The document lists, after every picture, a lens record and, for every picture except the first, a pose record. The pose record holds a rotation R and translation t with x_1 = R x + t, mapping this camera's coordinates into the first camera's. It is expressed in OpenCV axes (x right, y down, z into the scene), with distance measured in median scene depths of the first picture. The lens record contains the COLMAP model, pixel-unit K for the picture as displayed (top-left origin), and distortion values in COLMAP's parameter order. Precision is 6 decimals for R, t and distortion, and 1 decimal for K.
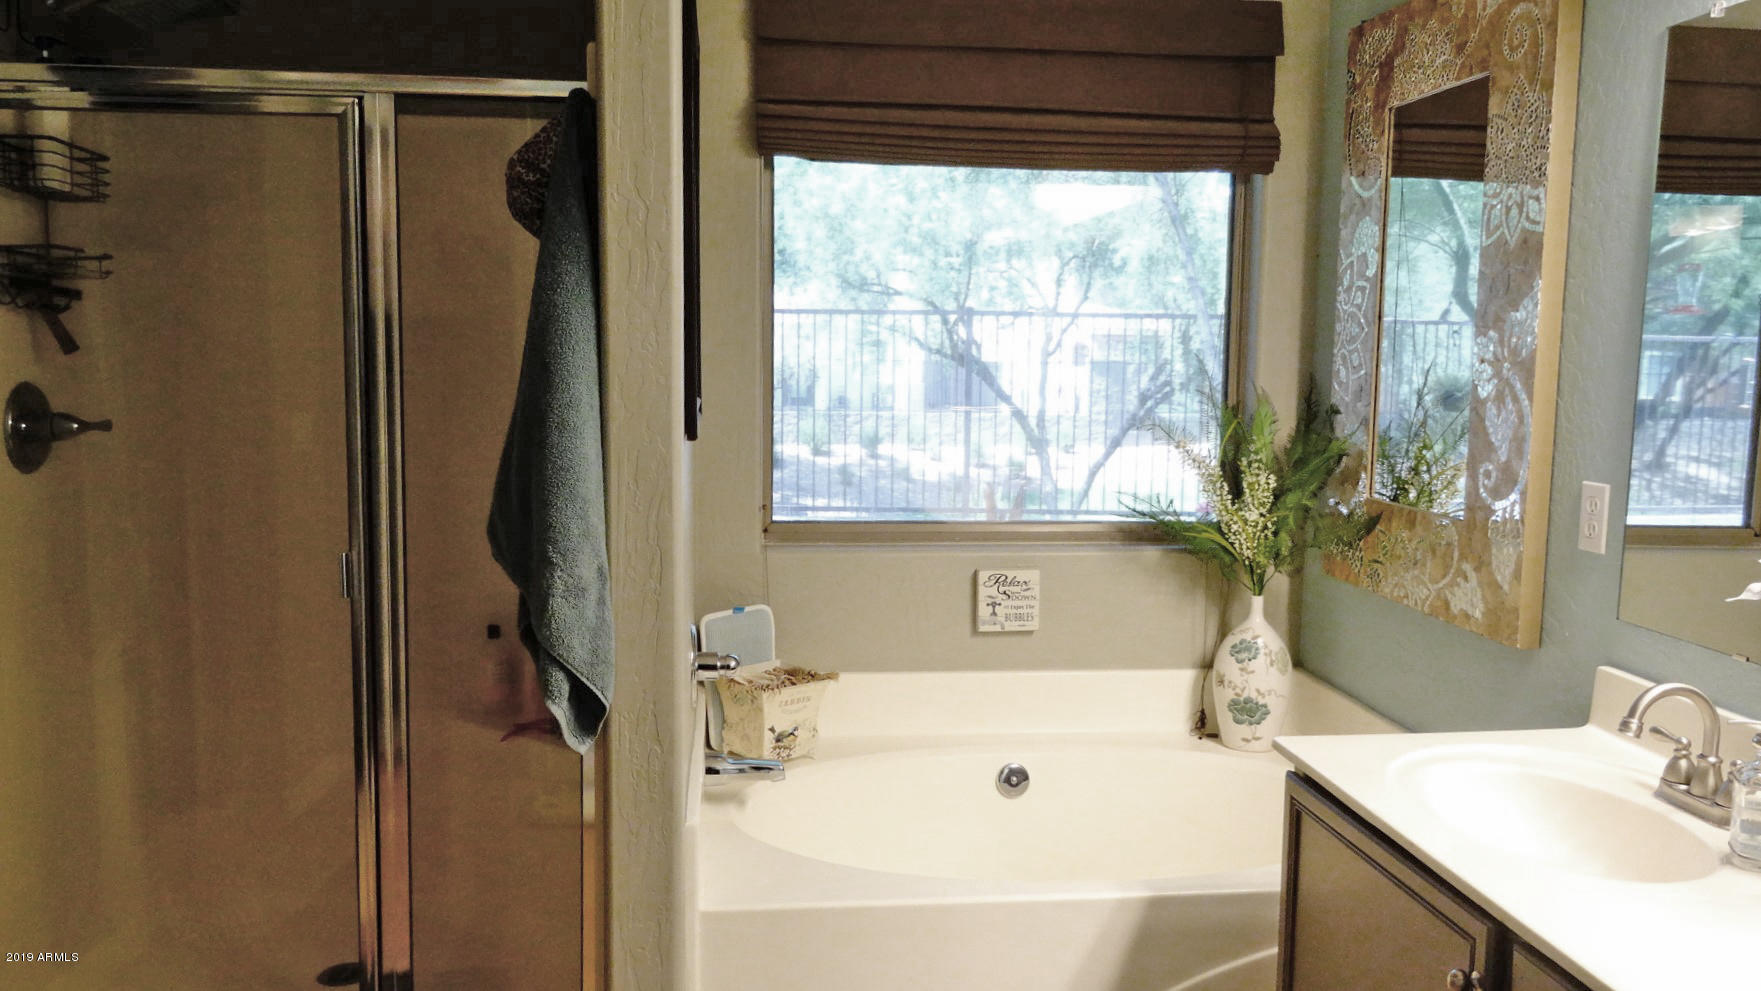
lens RADIAL K [[1320.9, 0, 880.5], [0, 1320.9, 495.5], [0, 0, 1]] dist [0.000239, 0.000825]
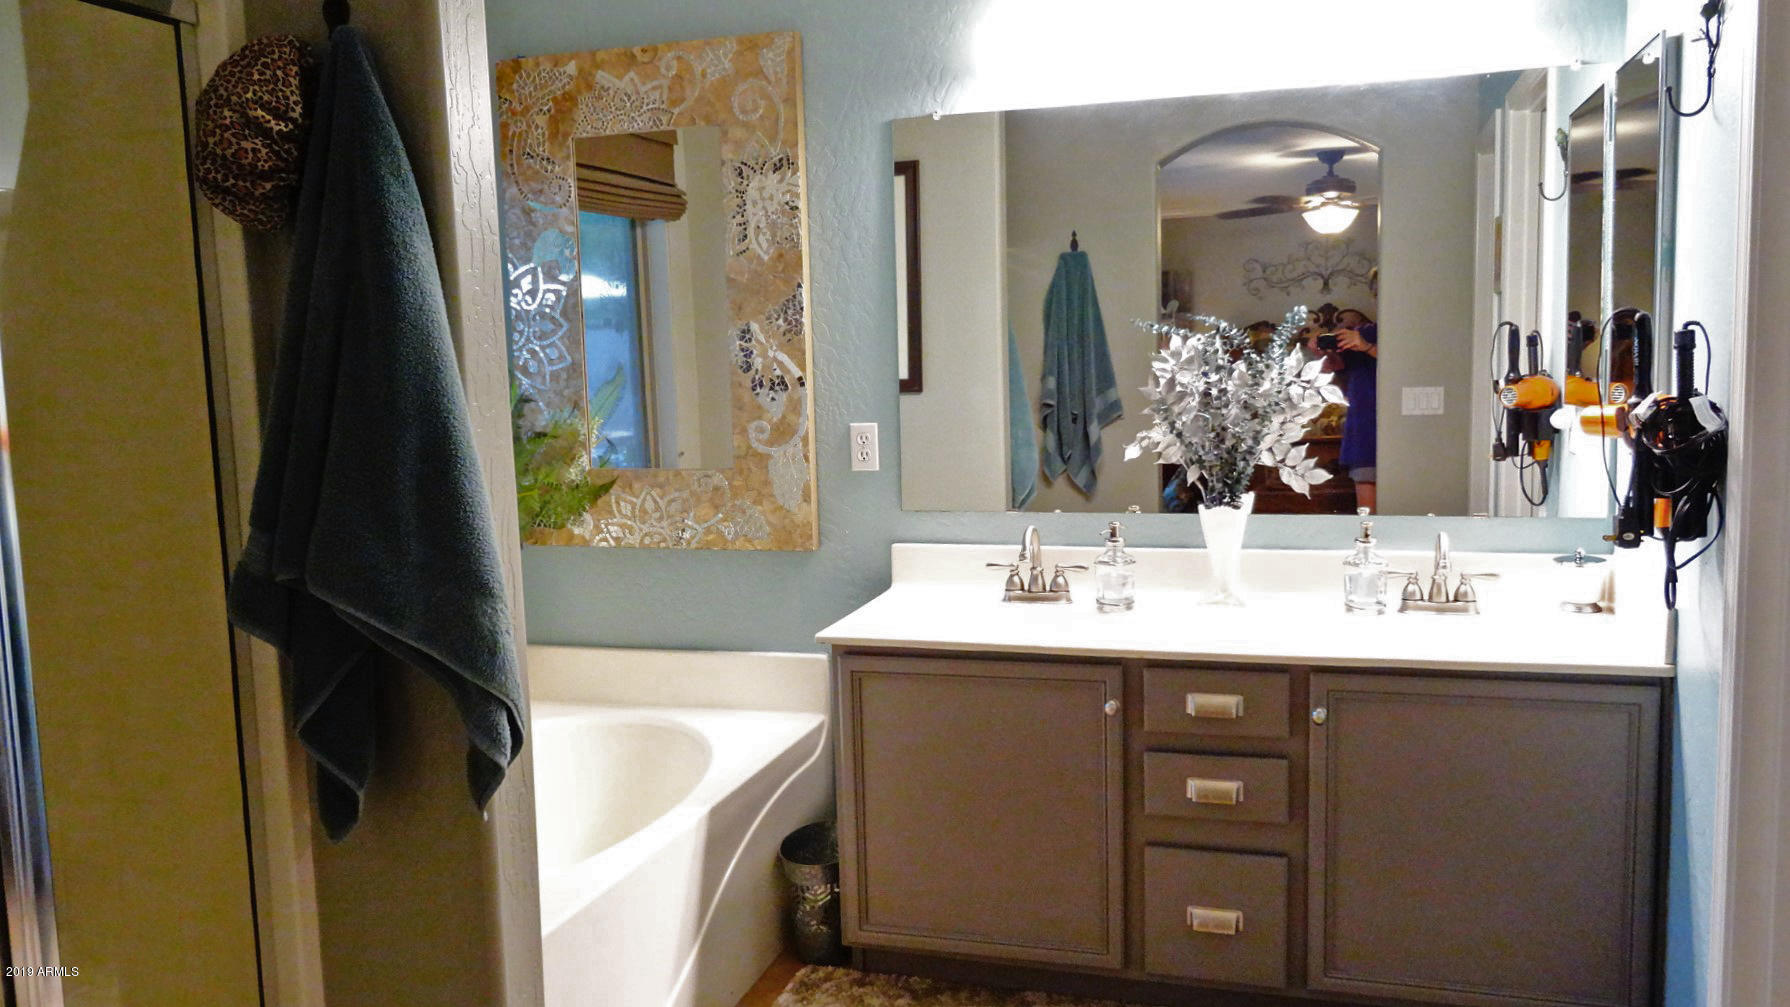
lens RADIAL K [[1298.1, 0, 890.3], [0, 1298.1, 498.4], [0, 0, 1]] dist [0.006131, 0.004456]
pose [[0.442173, -0.130283, 0.887417, -0.676819], [0.136761, 0.987619, 0.076850, -0.031290], [-0.886442, 0.087383, 0.454516, 0.301909]]
